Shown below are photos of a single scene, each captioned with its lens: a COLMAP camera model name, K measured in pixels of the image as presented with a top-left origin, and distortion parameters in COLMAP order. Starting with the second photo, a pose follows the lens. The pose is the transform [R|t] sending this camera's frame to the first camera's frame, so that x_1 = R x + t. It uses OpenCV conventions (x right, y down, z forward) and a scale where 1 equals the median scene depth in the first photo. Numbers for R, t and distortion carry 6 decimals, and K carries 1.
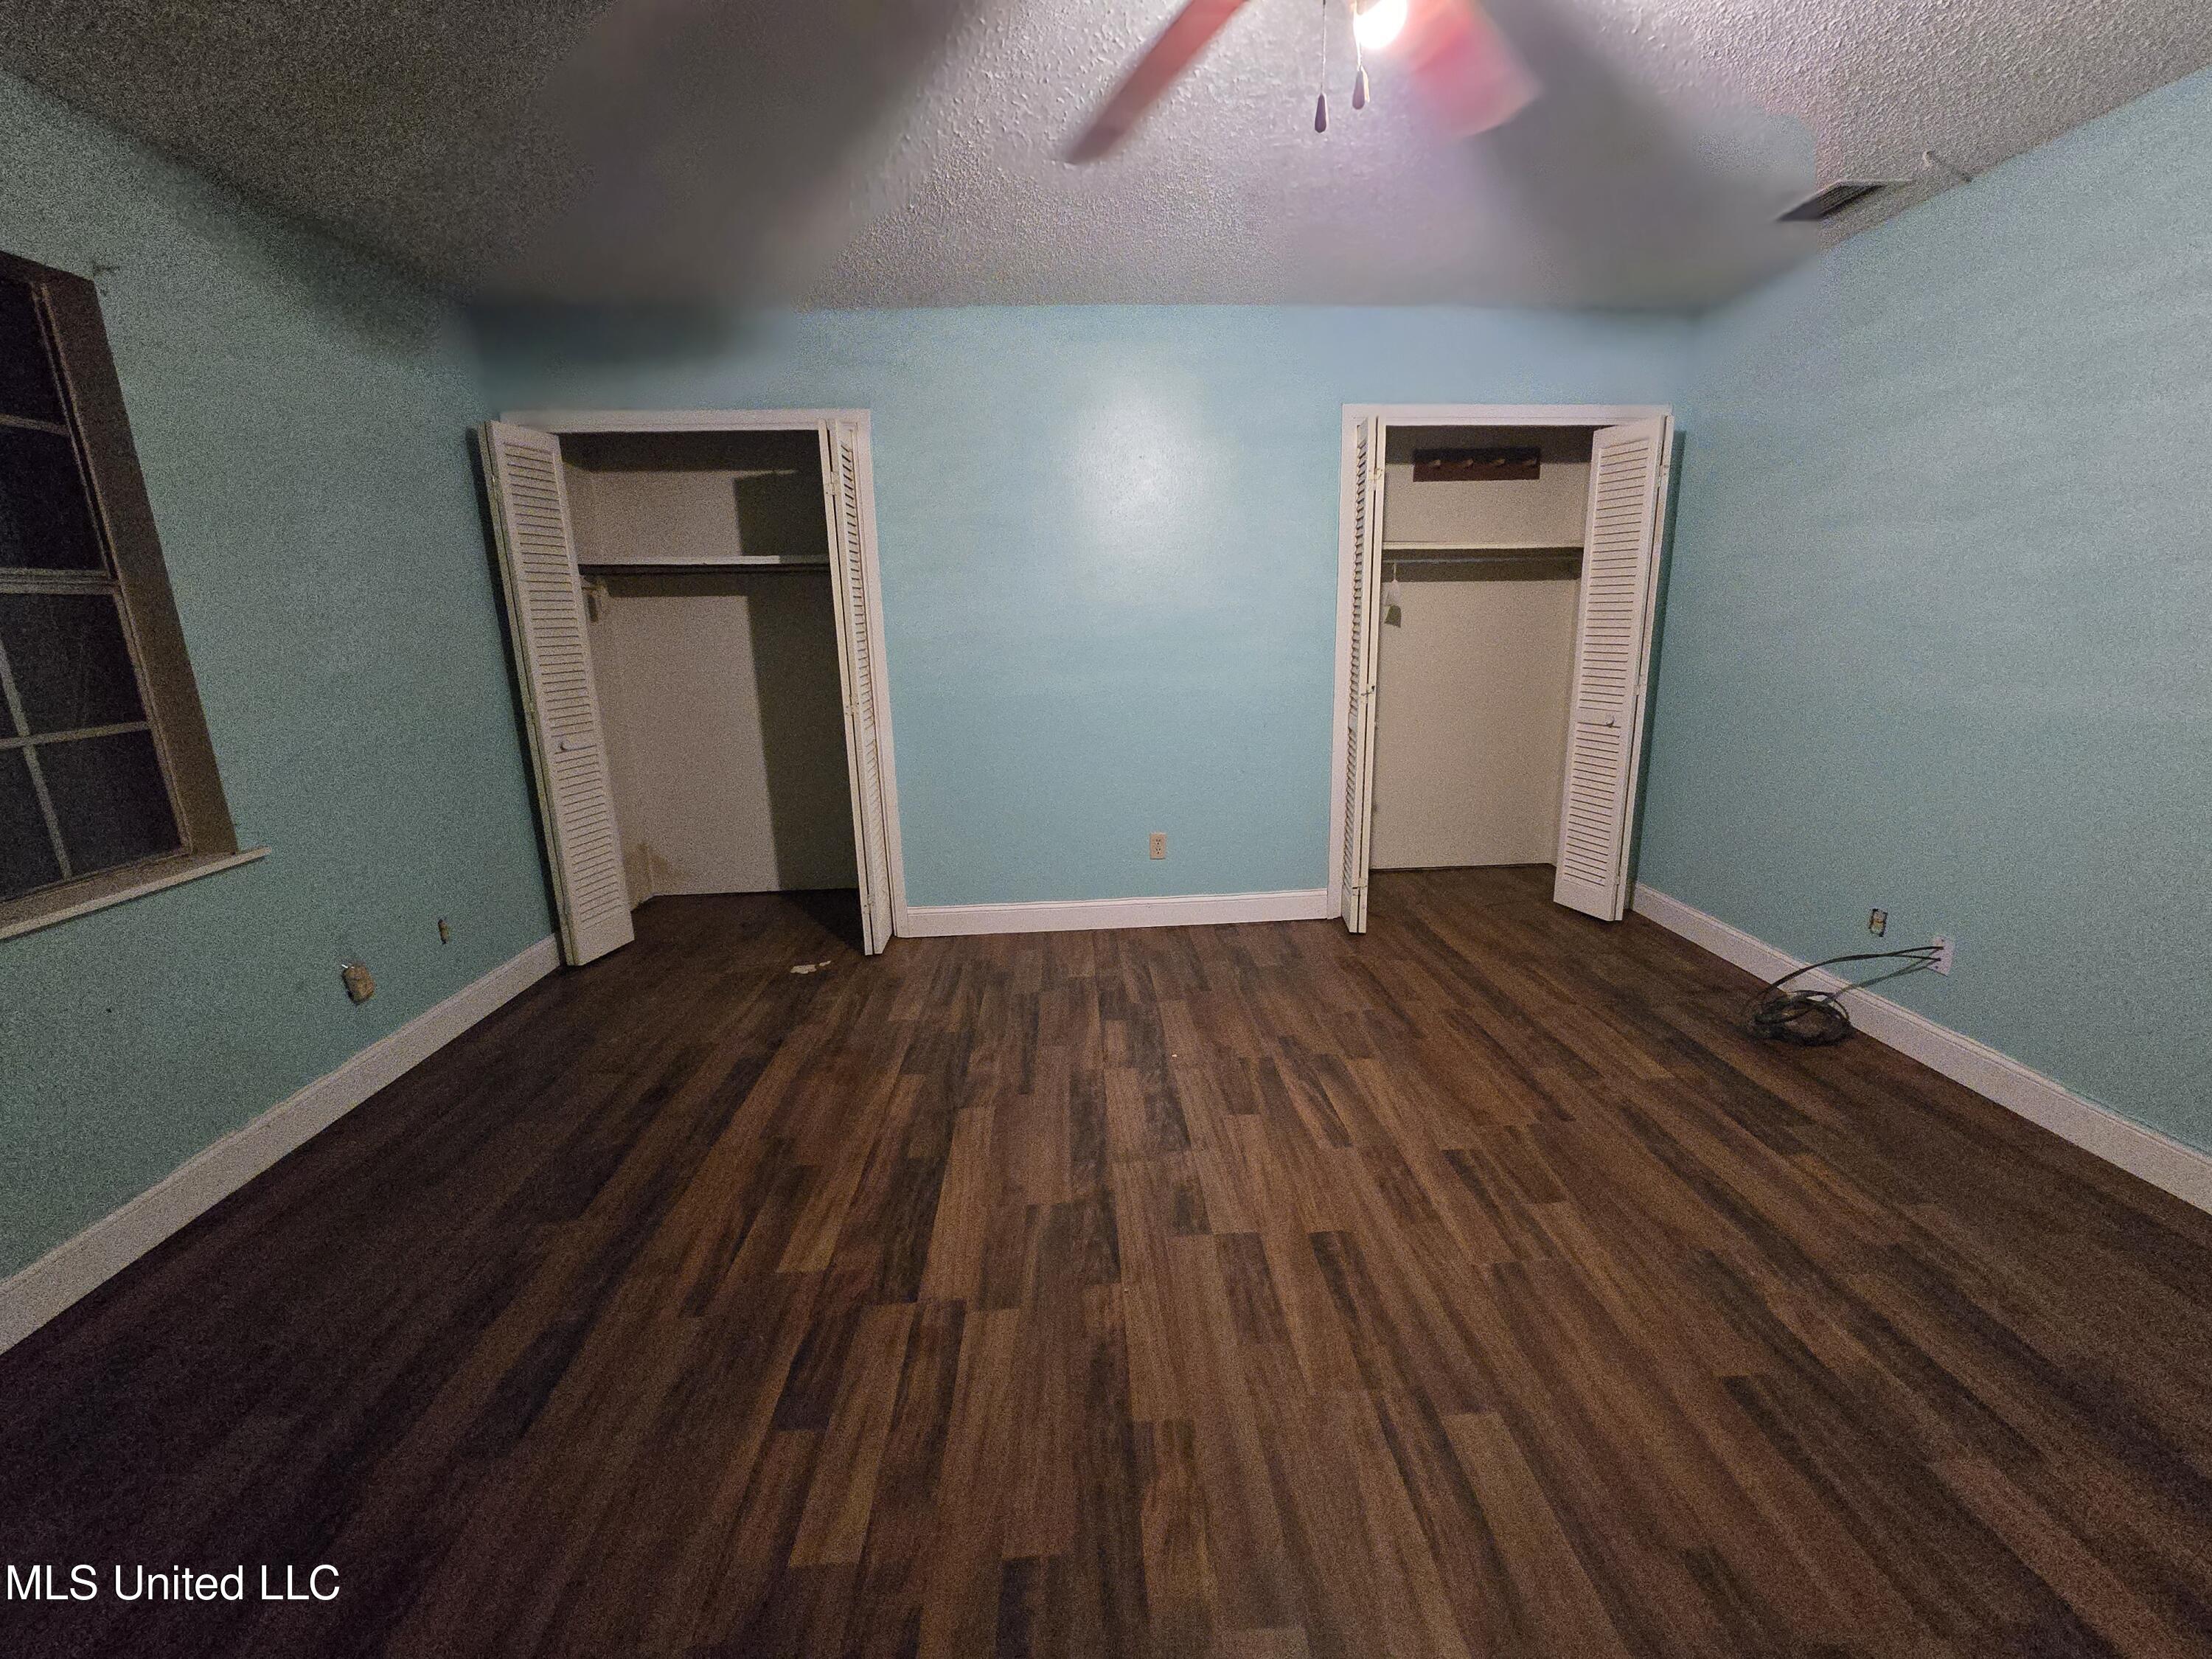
lens RADIAL K [[903.0, 0, 1136.7], [0, 903.0, 821.8], [0, 0, 1]] dist [-0.002049, -0.000160]
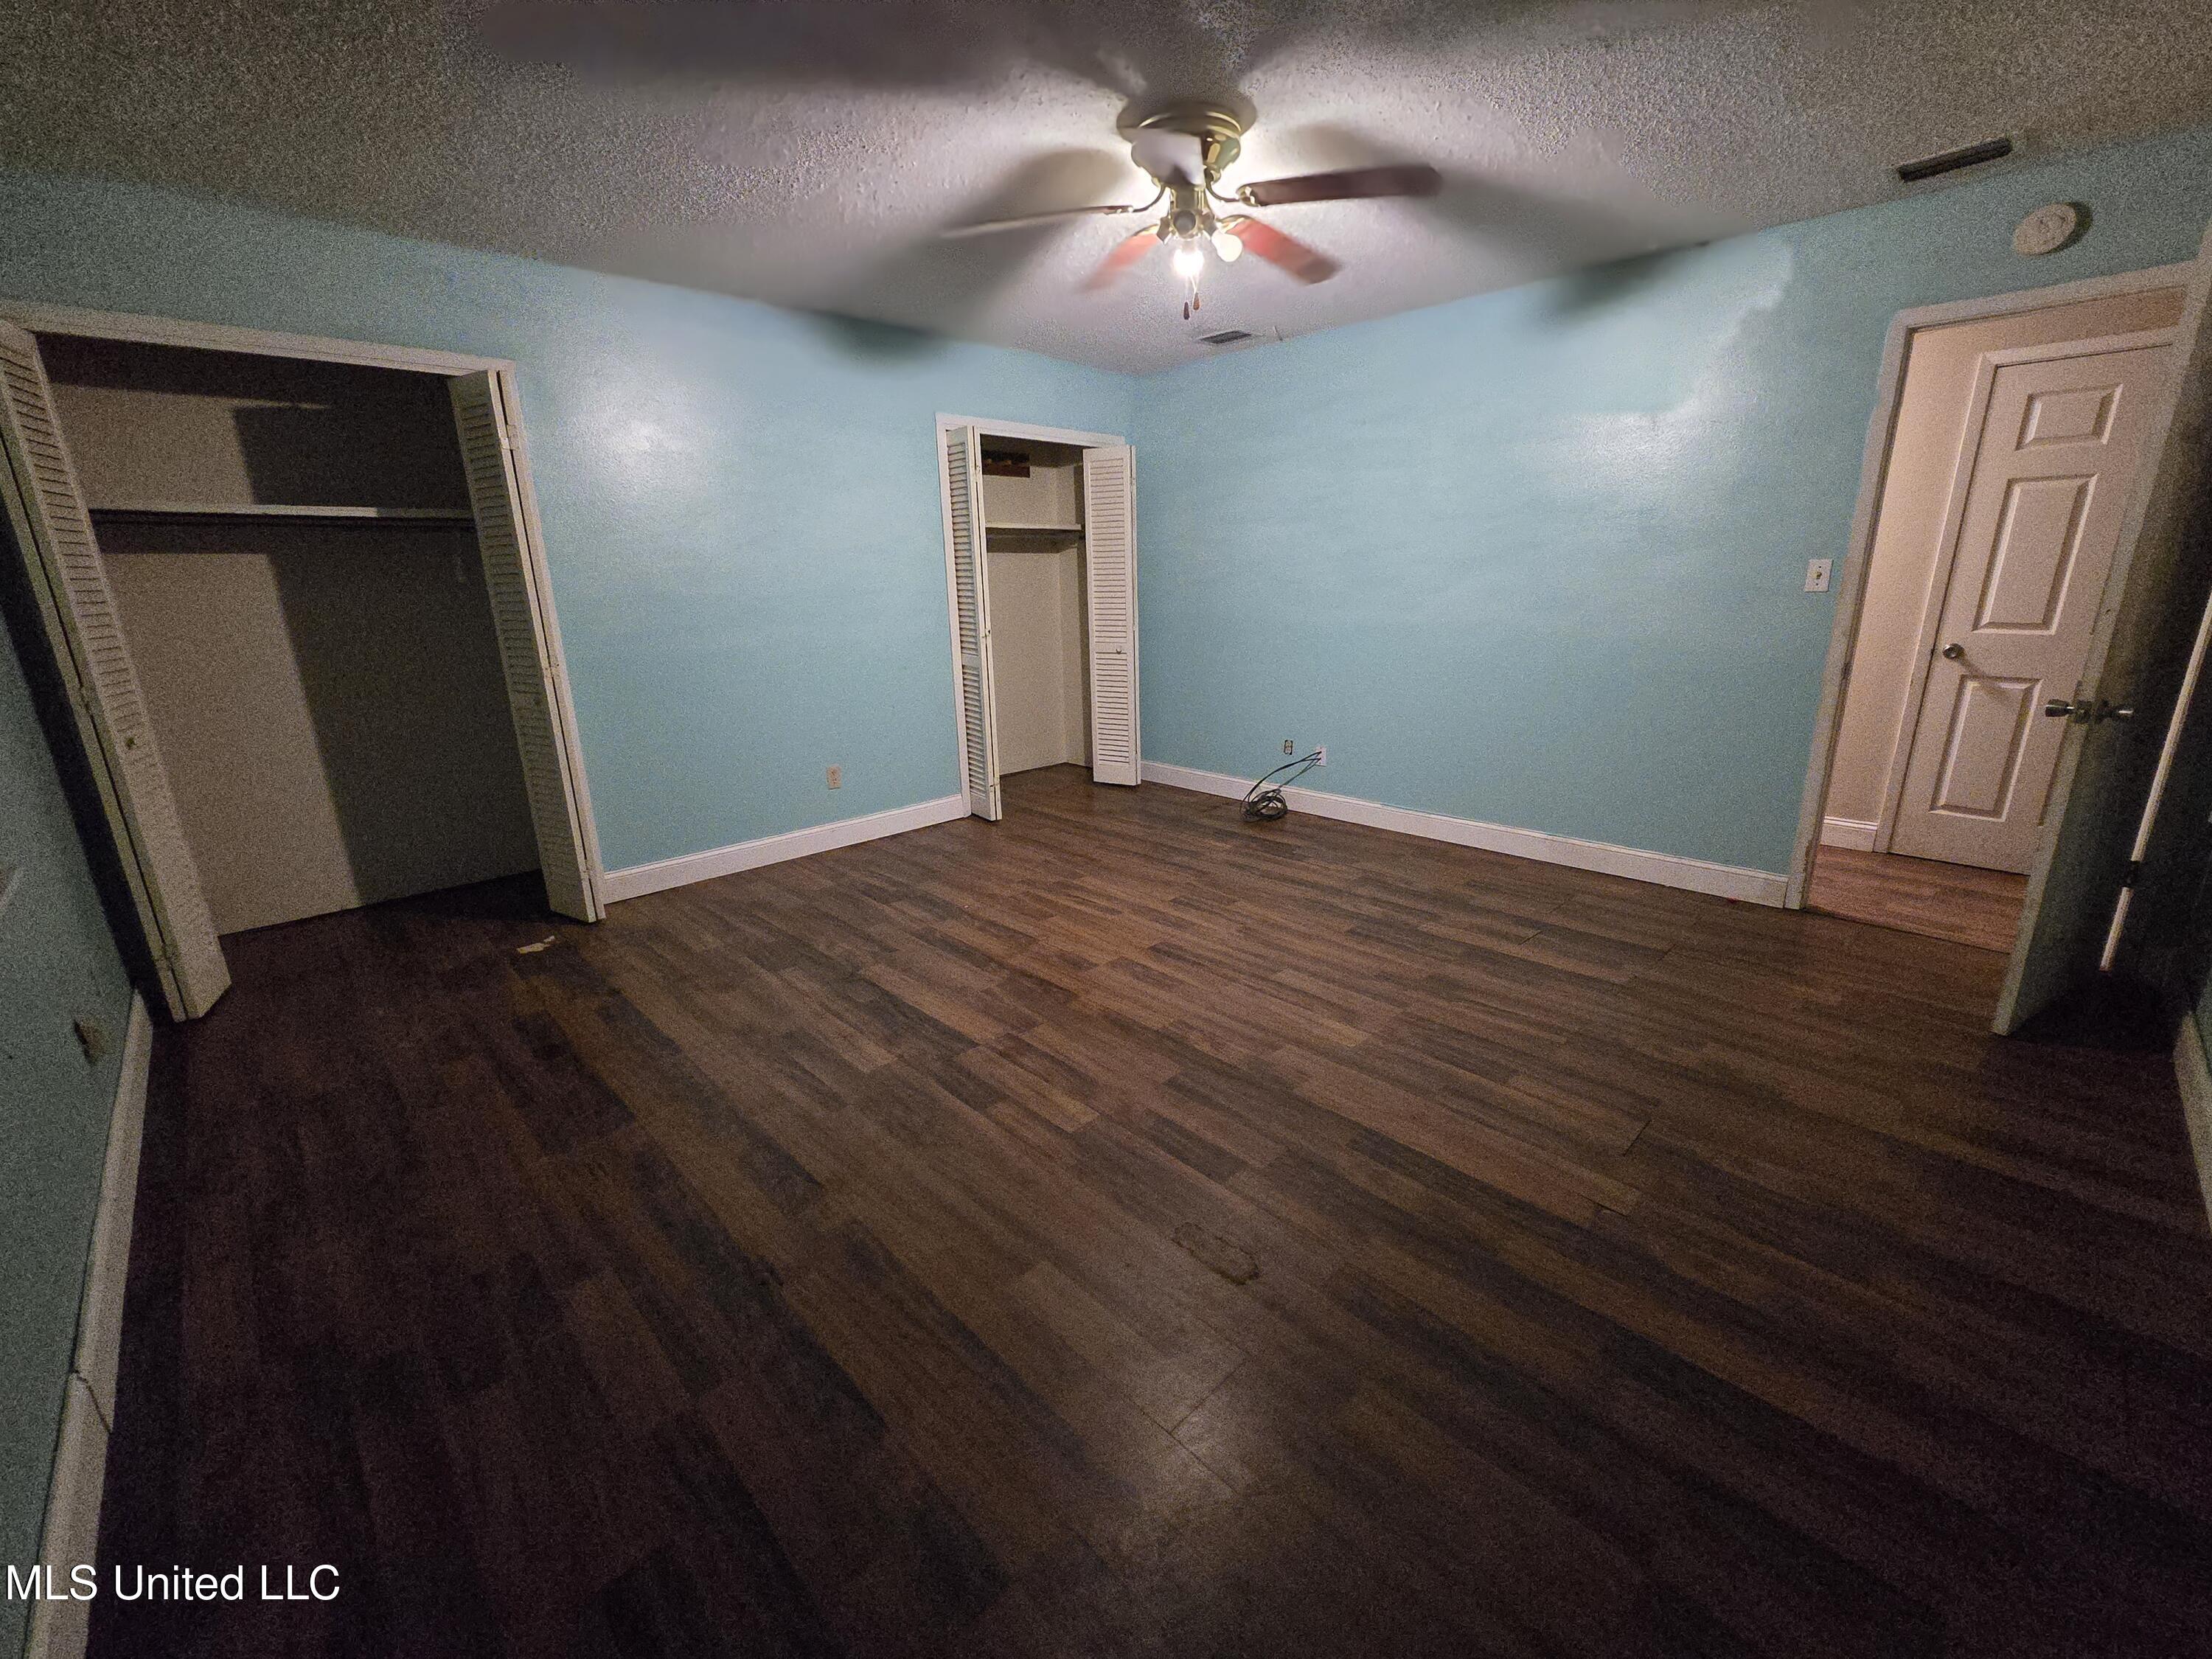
lens RADIAL K [[903.0, 0, 1136.7], [0, 903.0, 821.8], [0, 0, 1]] dist [-0.002049, -0.000160]
pose [[0.750204, -0.171138, 0.638676, -0.550665], [0.151284, 0.984728, 0.086163, 0.052853], [-0.643667, 0.031981, 0.764637, -0.173361]]
